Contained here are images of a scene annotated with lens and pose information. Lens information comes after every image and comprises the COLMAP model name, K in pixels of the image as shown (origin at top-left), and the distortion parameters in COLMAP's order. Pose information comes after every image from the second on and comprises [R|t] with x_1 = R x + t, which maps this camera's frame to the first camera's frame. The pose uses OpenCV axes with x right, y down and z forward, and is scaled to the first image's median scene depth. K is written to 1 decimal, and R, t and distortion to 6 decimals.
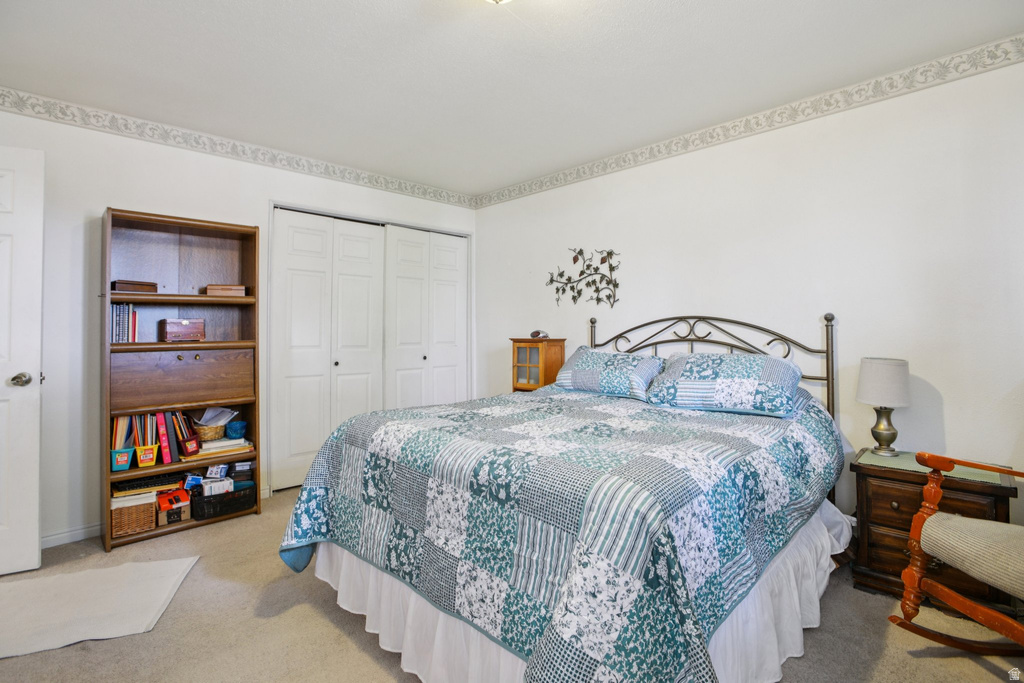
lens RADIAL K [[481.8, 0, 511.2], [0, 481.8, 335.1], [0, 0, 1]] dist [-0.052957, 0.020233]
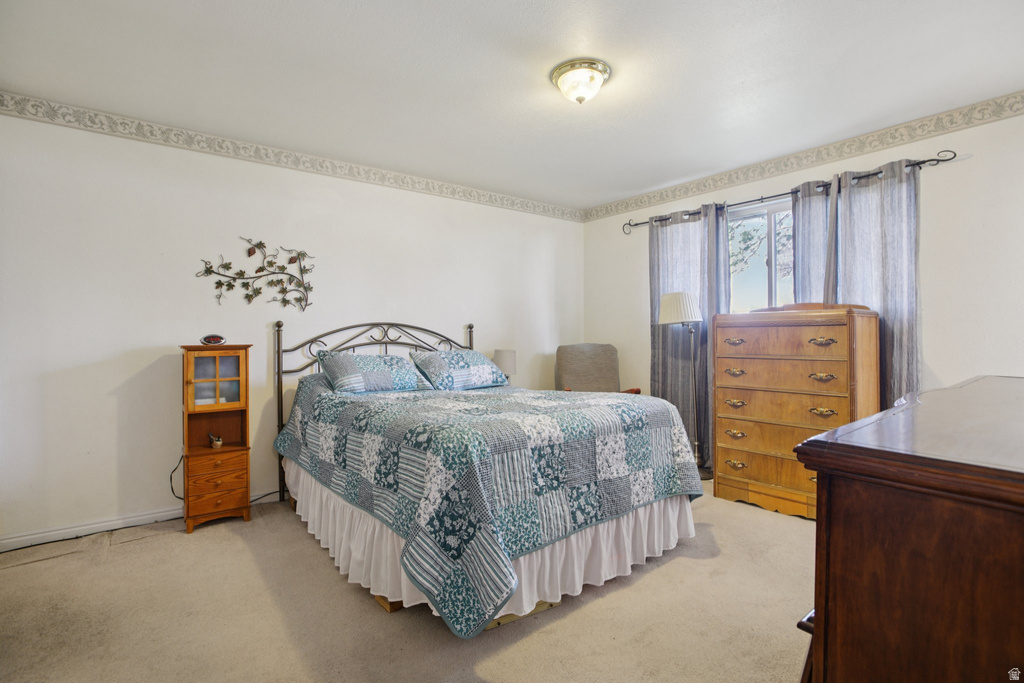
lens RADIAL K [[481.8, 0, 511.2], [0, 481.8, 335.1], [0, 0, 1]] dist [-0.052957, 0.020233]
pose [[0.125717, 0.000837, 0.992066, -0.690634], [0.013625, 0.999904, -0.002570, -0.000846], [-0.991973, 0.013840, 0.125693, 0.465129]]
